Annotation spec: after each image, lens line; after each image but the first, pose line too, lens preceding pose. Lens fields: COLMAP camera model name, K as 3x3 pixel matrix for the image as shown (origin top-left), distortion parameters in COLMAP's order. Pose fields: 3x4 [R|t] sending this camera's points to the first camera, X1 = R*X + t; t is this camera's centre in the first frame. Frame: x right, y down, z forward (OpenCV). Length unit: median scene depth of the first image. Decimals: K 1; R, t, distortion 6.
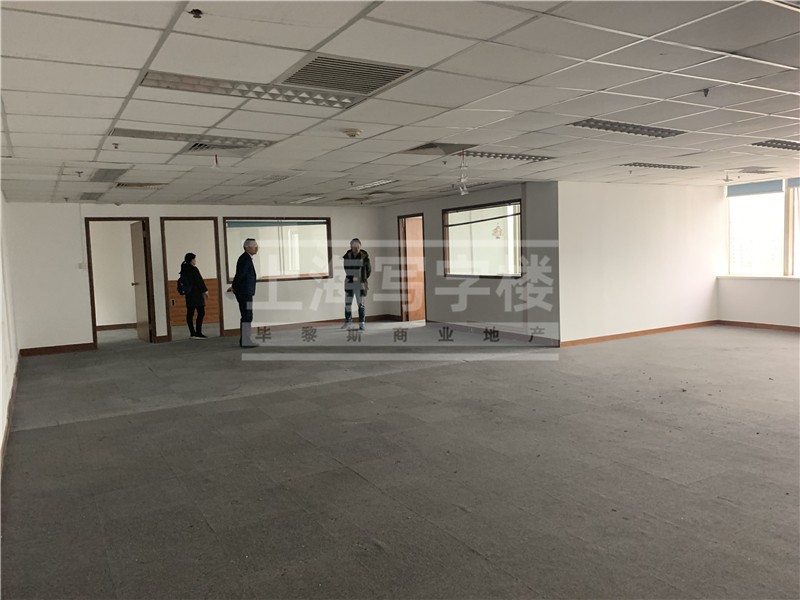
lens RADIAL K [[601.2, 0, 409.6], [0, 601.2, 303.3], [0, 0, 1]] dist [0.005472, 0.003319]
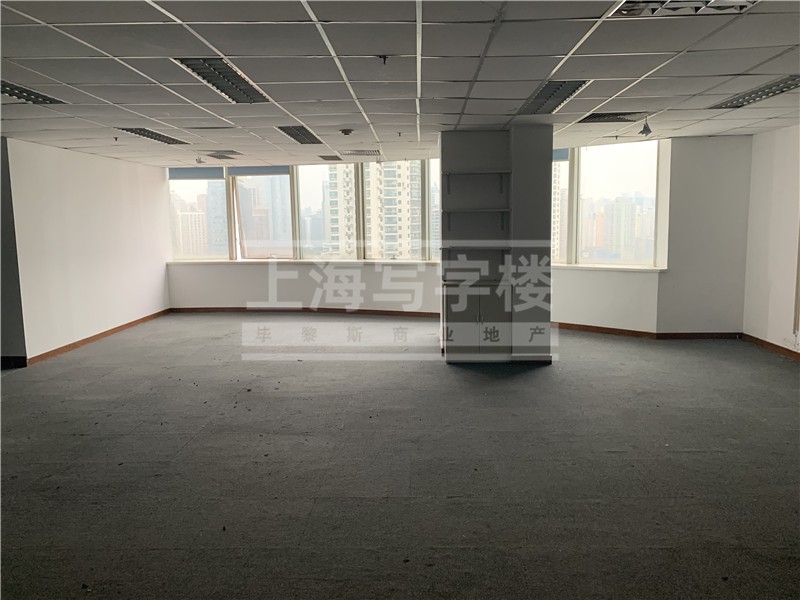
lens RADIAL K [[601.5, 0, 400.0], [0, 601.5, 300.0], [0, 0, 1]] dist [0.006104, -0.000026]
pose [[0.543964, -0.087524, 0.834532, -0.200700], [0.071271, 0.995771, 0.057978, -0.032186], [-0.836077, 0.027940, 0.547901, 0.369906]]
